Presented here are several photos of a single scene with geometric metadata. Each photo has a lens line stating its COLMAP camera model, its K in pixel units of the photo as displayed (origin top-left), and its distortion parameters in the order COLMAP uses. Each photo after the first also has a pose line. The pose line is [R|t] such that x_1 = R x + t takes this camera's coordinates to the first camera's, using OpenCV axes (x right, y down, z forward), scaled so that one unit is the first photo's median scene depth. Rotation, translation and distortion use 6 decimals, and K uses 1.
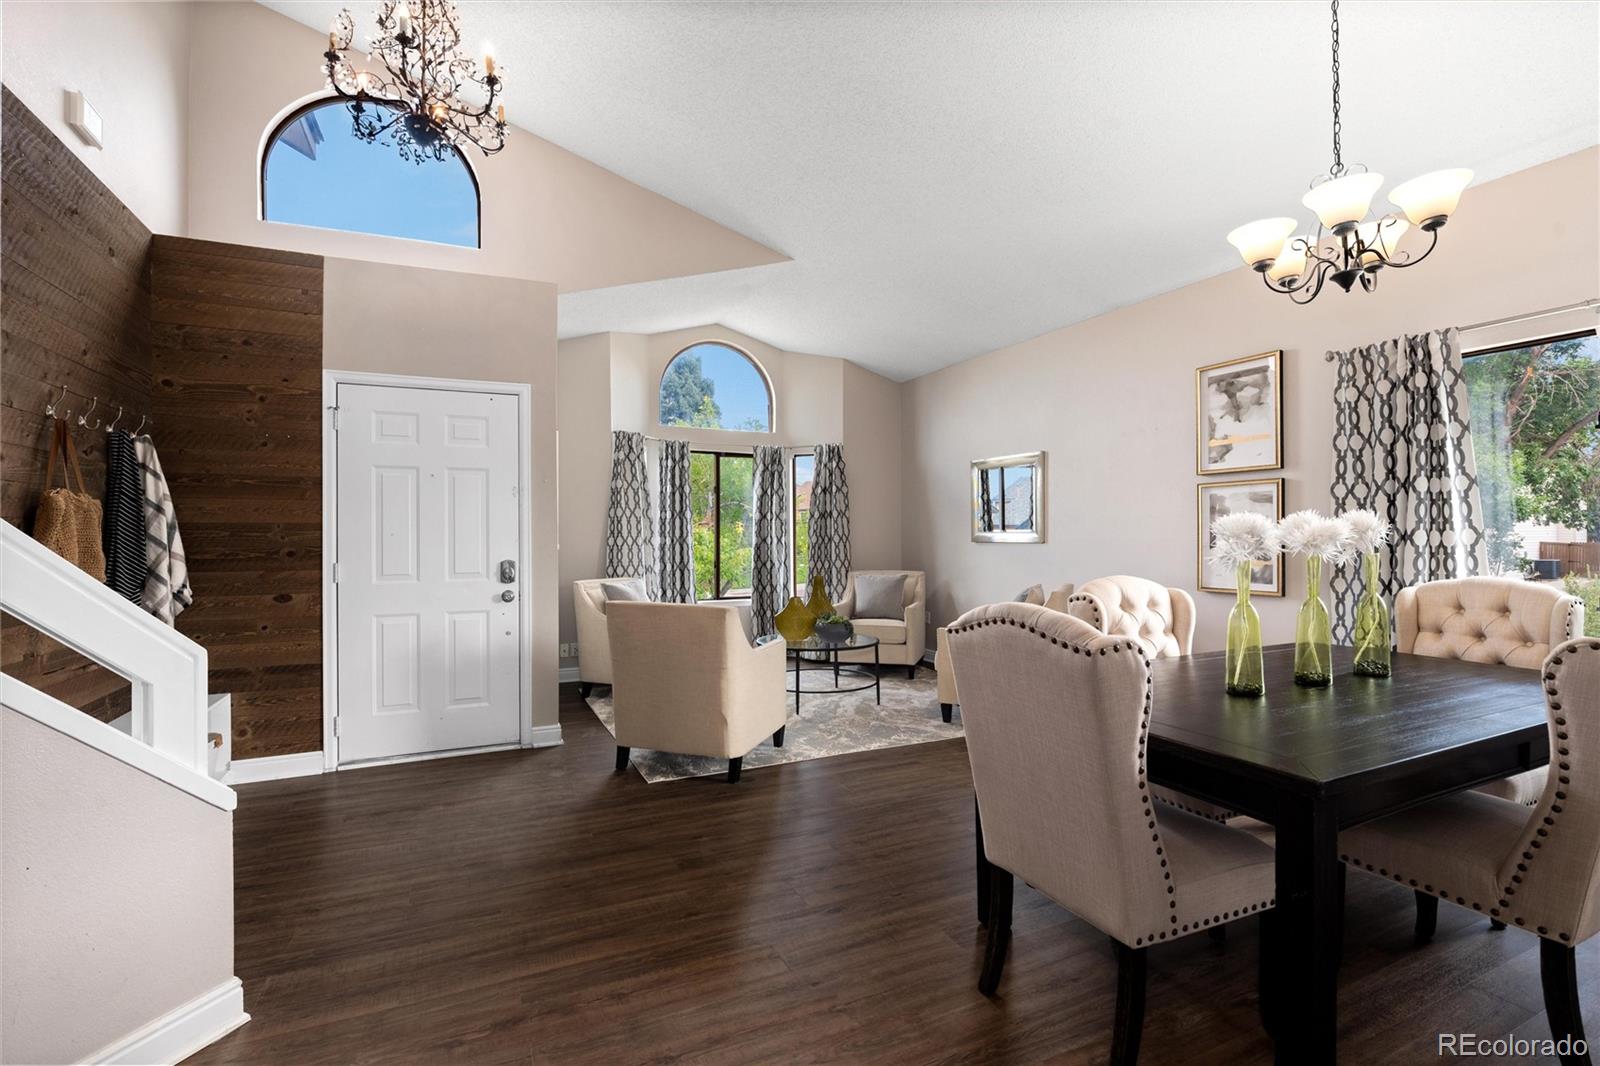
lens RADIAL K [[699.1, 0, 798.8], [0, 699.1, 528.7], [0, 0, 1]] dist [-0.008407, -0.000431]
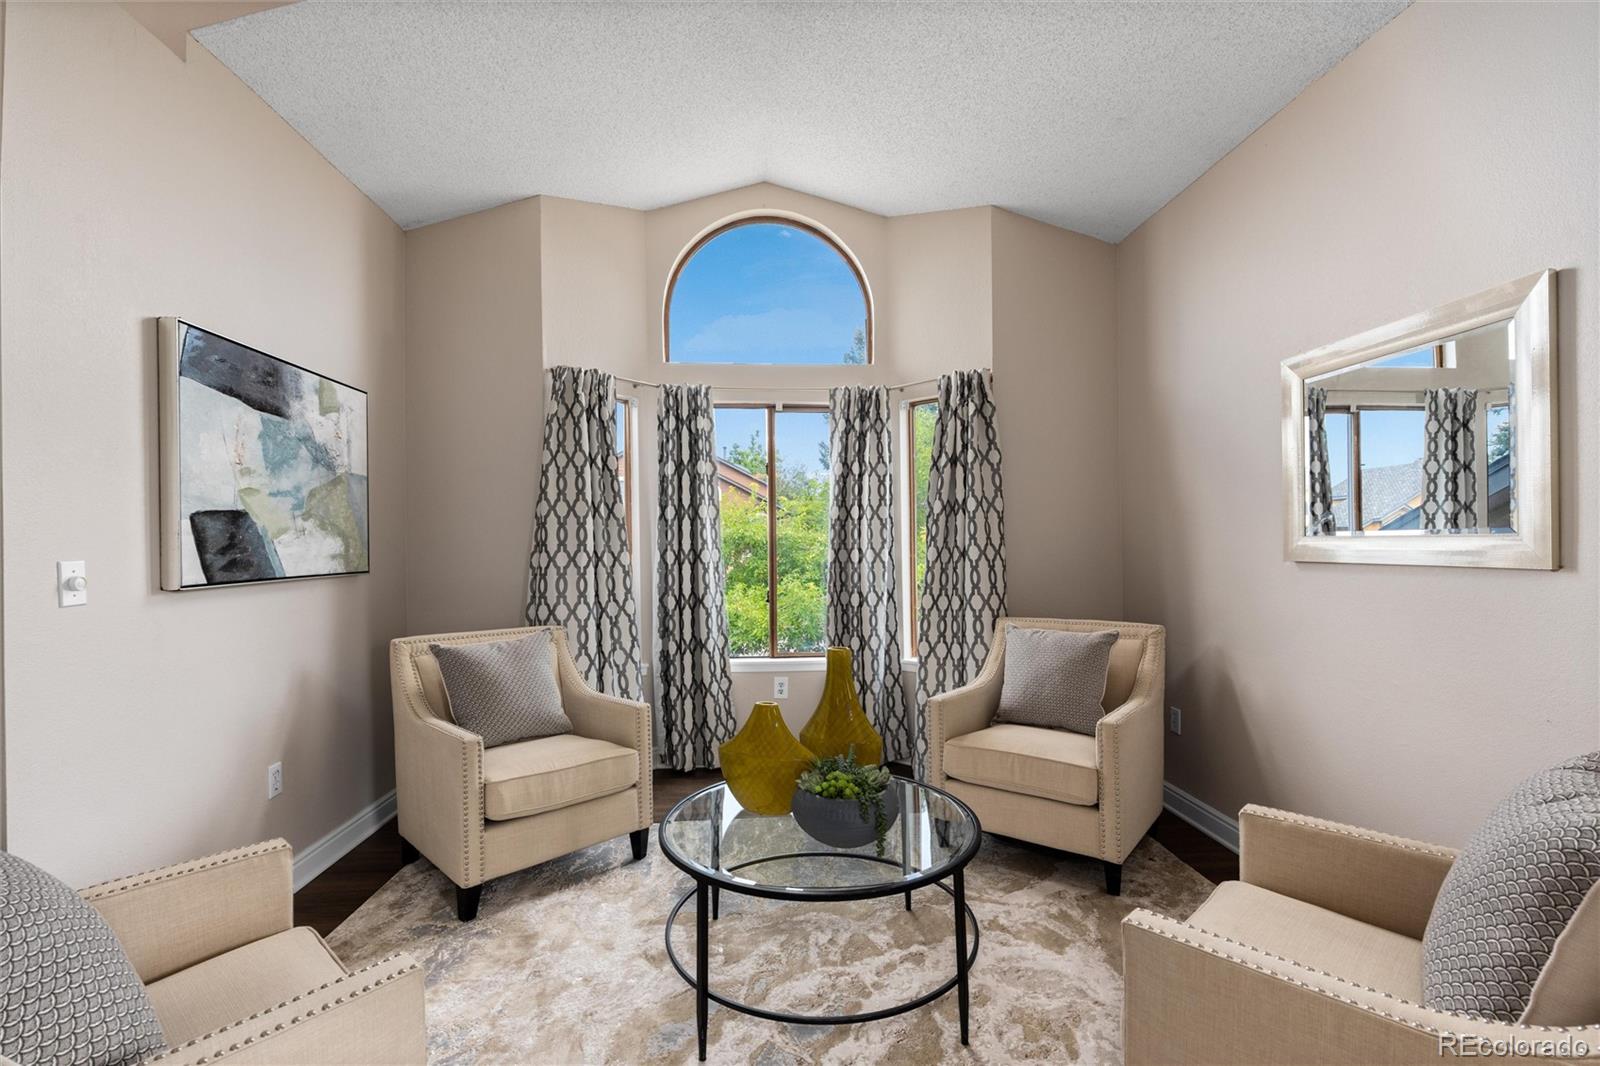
lens RADIAL K [[699.1, 0, 800.3], [0, 699.1, 544.9], [0, 0, 1]] dist [-0.008407, -0.000431]
pose [[0.932944, -0.006380, -0.359965, 0.122525], [0.010309, 0.999906, 0.008994, 0.002752], [0.359874, -0.012101, 0.932923, 0.490937]]
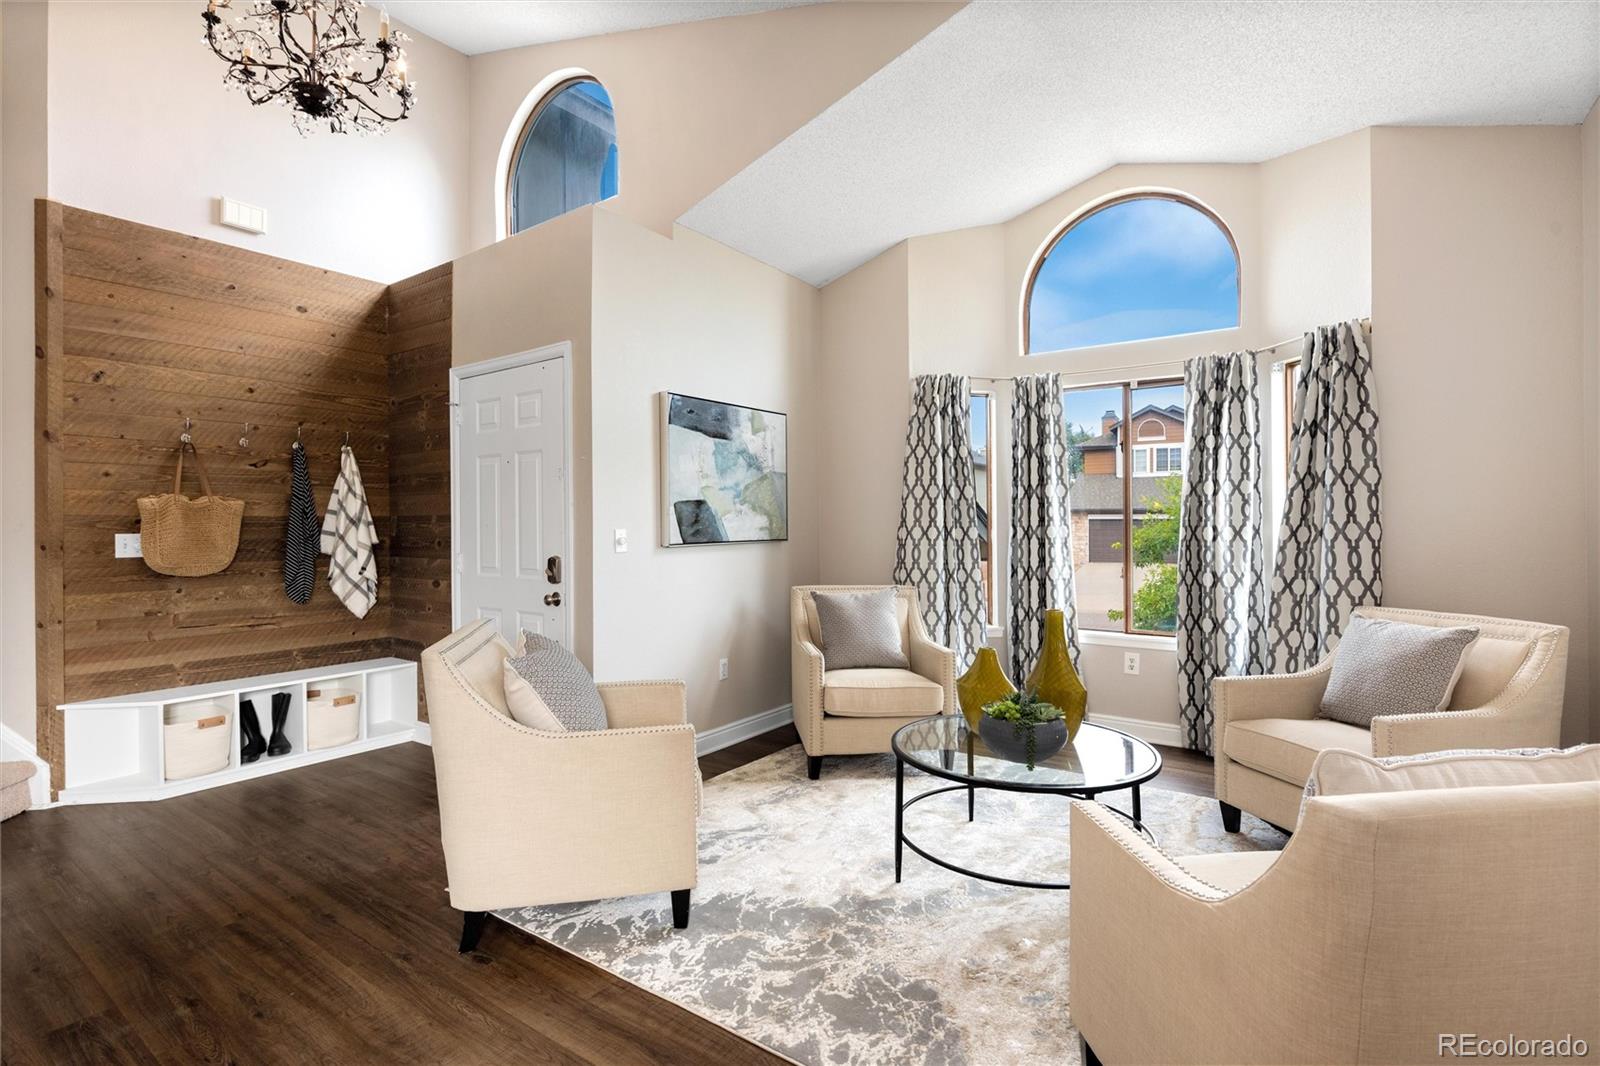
lens RADIAL K [[742.9, 0, 815.0], [0, 742.9, 526.7], [0, 0, 1]] dist [-0.006183, -0.002378]
pose [[0.513955, 0.002545, -0.857813, 0.301598], [0.011158, 0.999891, 0.009652, 0.002936], [0.857744, -0.014532, 0.513871, 0.479973]]
